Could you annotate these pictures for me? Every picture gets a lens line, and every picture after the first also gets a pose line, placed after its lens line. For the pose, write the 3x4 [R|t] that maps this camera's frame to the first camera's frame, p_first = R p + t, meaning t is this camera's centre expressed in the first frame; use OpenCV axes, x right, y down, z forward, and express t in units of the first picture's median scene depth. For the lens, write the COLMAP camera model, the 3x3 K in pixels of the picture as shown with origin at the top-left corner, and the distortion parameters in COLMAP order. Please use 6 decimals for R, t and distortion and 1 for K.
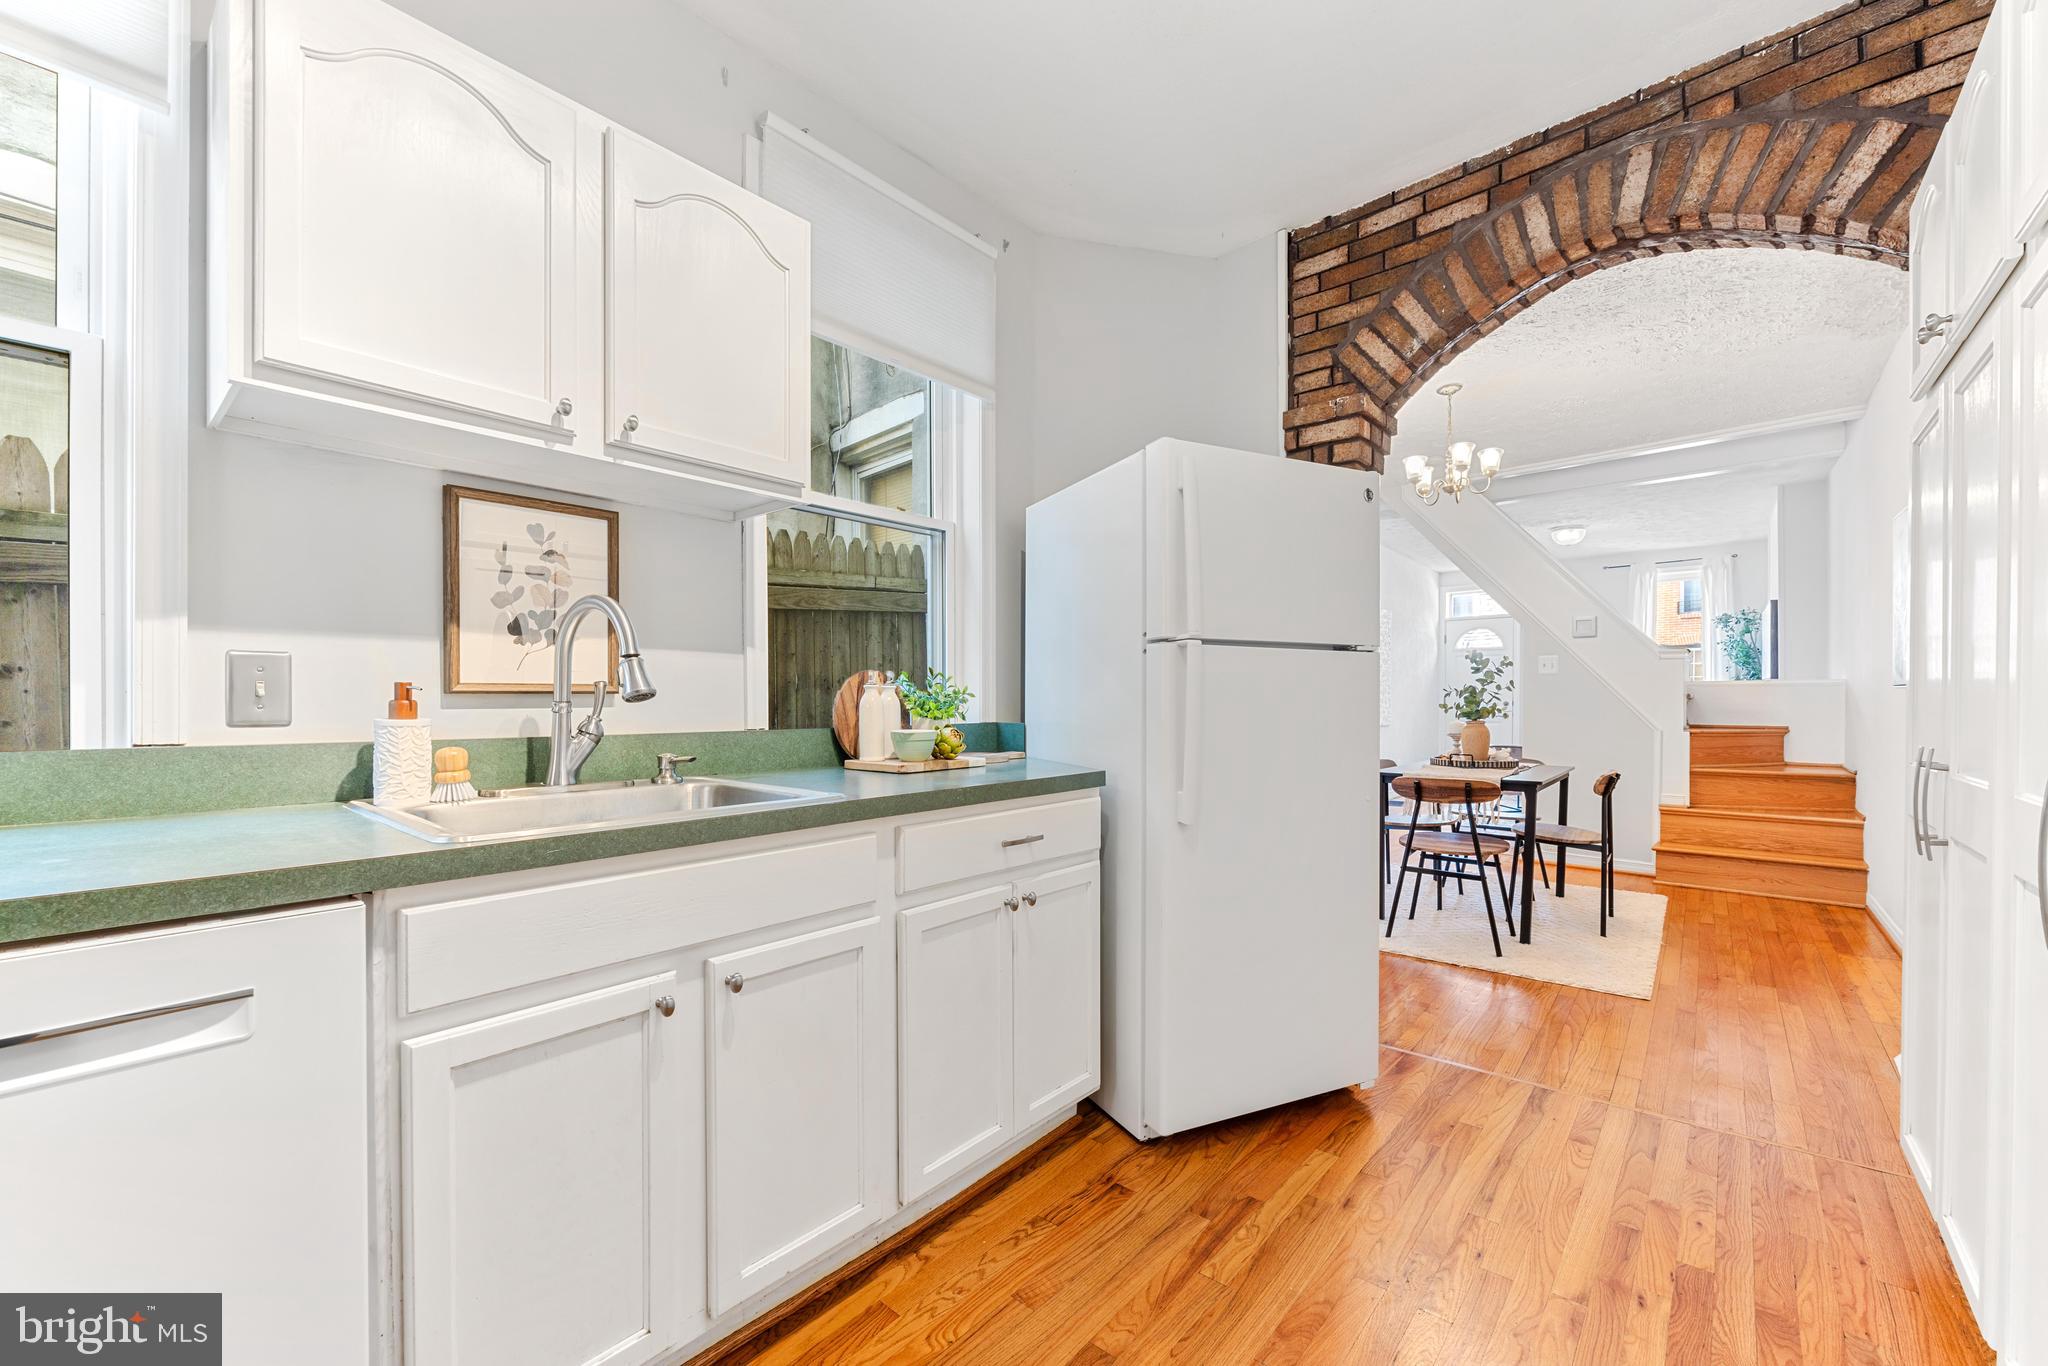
lens RADIAL K [[822.0, 0, 1035.9], [0, 822.0, 707.8], [0, 0, 1]] dist [-0.002535, 0.000068]
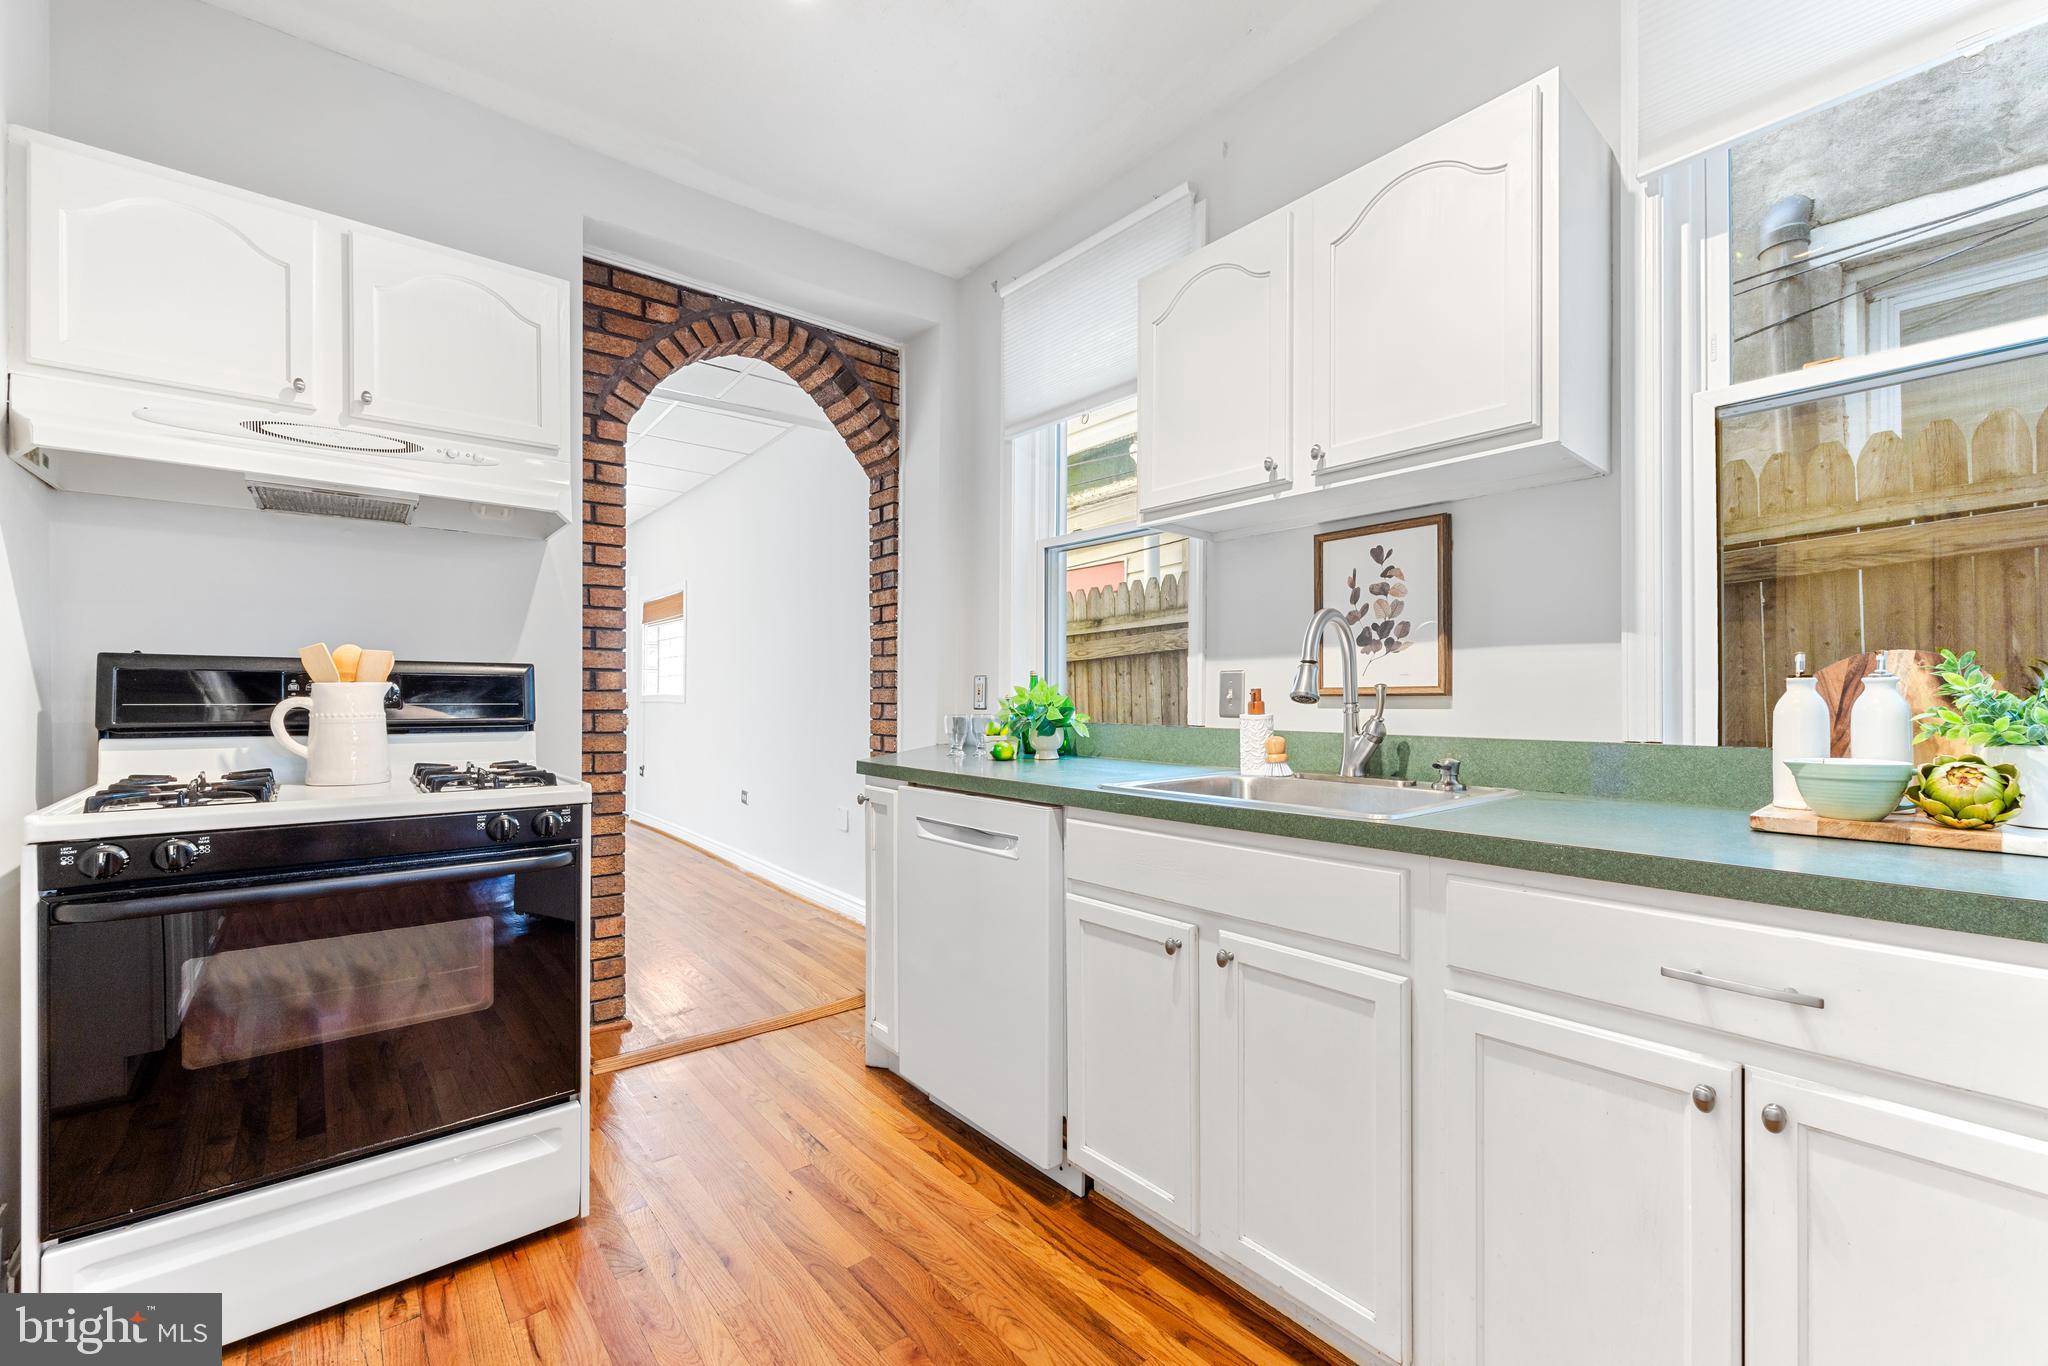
lens RADIAL K [[822.0, 0, 1026.8], [0, 822.0, 699.1], [0, 0, 1]] dist [-0.002535, 0.000068]
pose [[-0.159657, 0.000745, -0.987172, 0.458358], [-0.013245, 0.999908, 0.002896, -0.007584], [0.987084, 0.013538, -0.159632, 0.545824]]
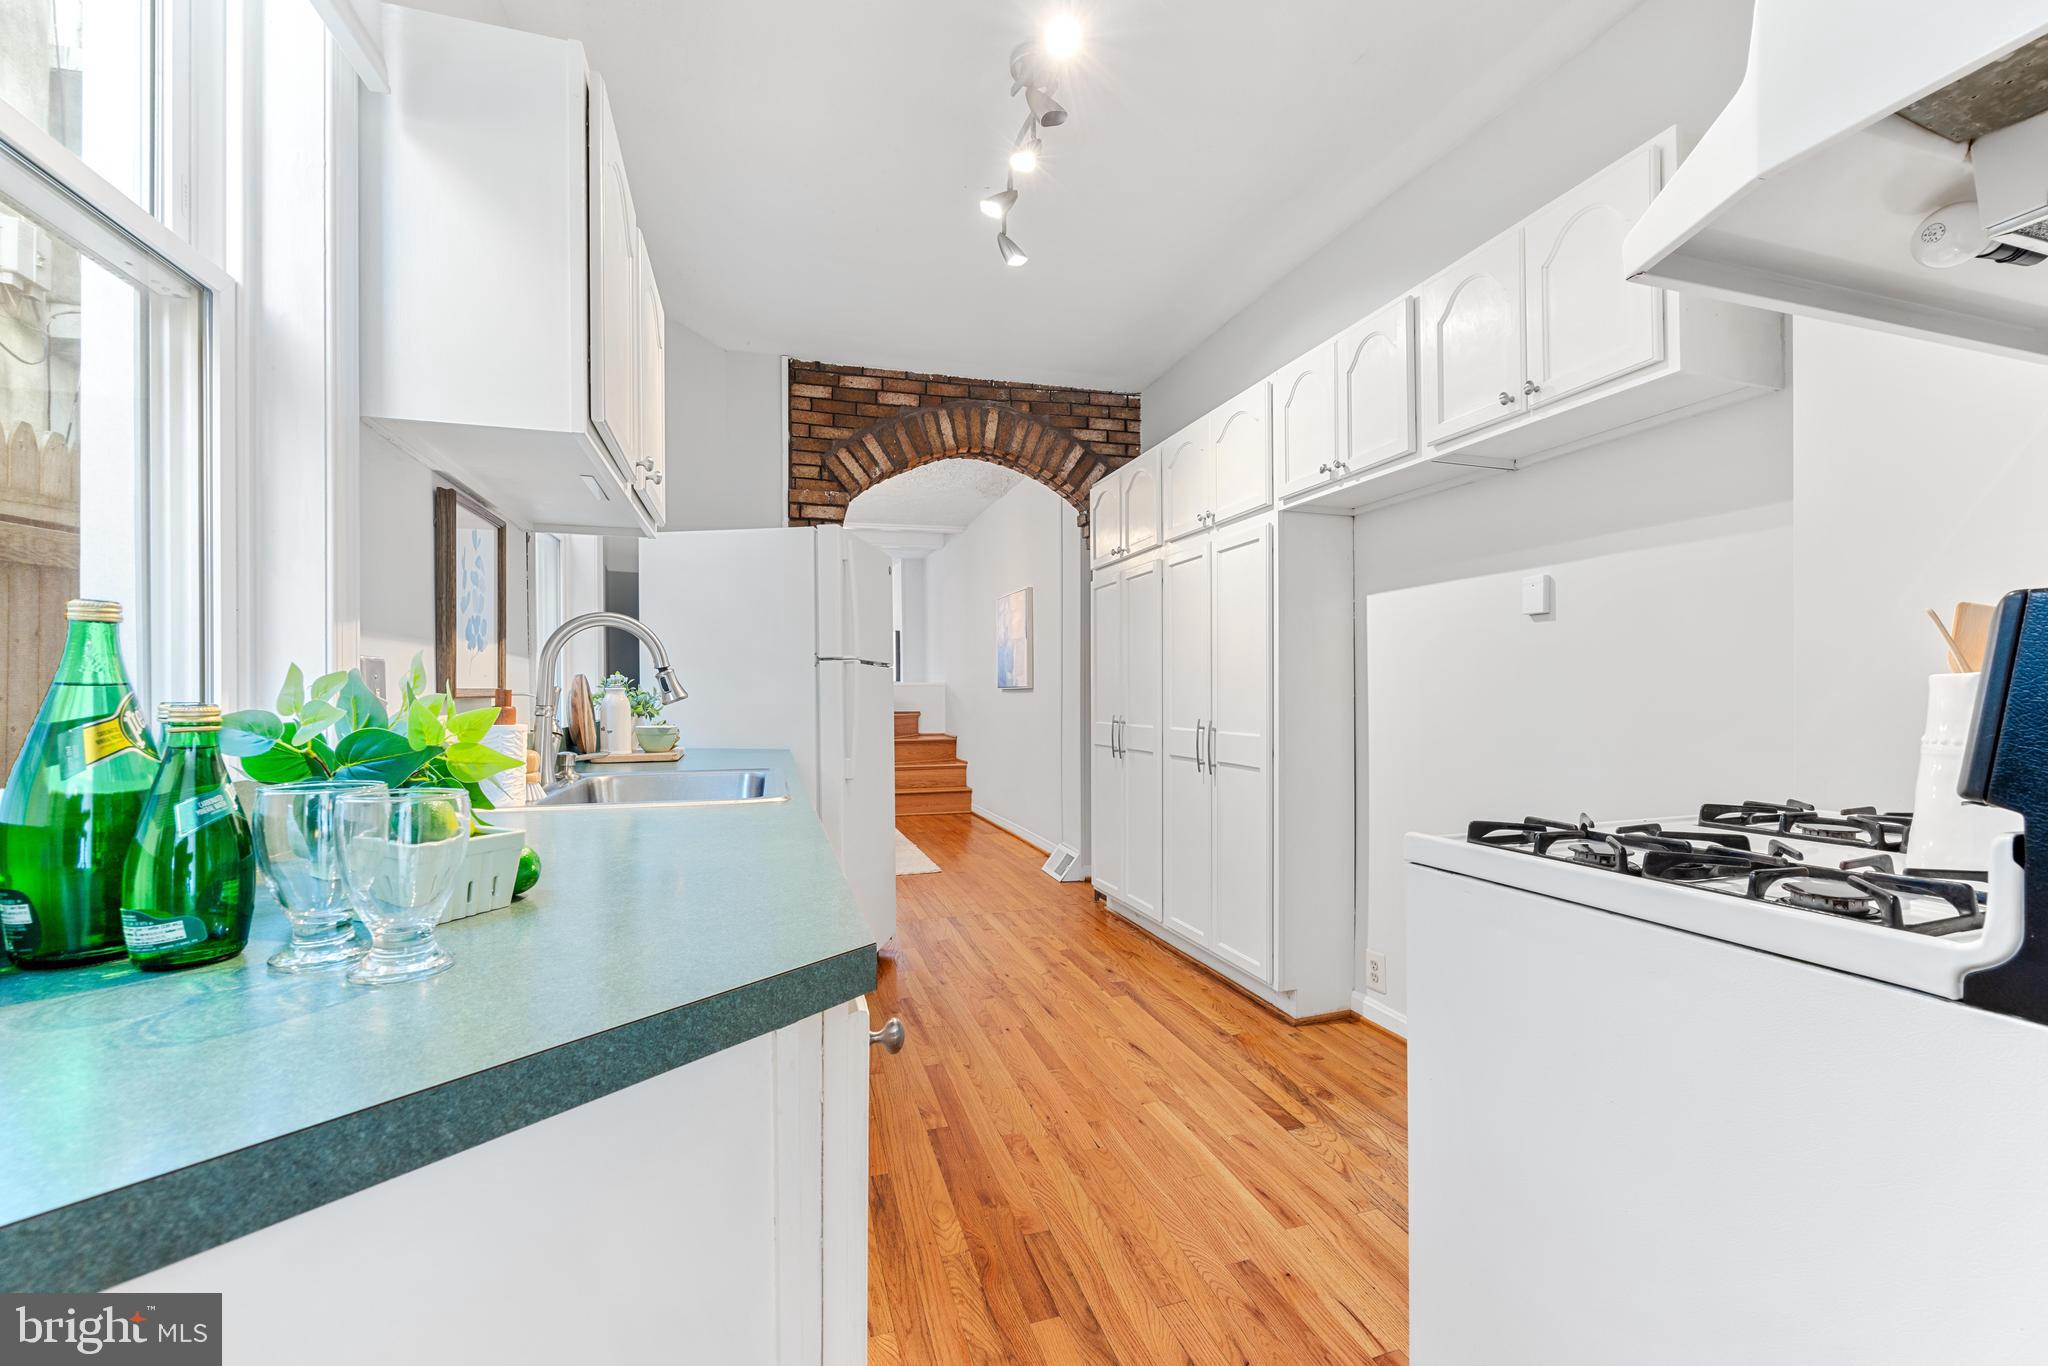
lens RADIAL K [[822.0, 0, 1020.6], [0, 822.0, 696.0], [0, 0, 1]] dist [-0.002535, 0.000068]
pose [[0.534179, -0.007364, 0.845340, -0.855598], [0.014220, 0.999899, -0.000275, -0.008920], [-0.845252, 0.012168, 0.534229, -0.078674]]
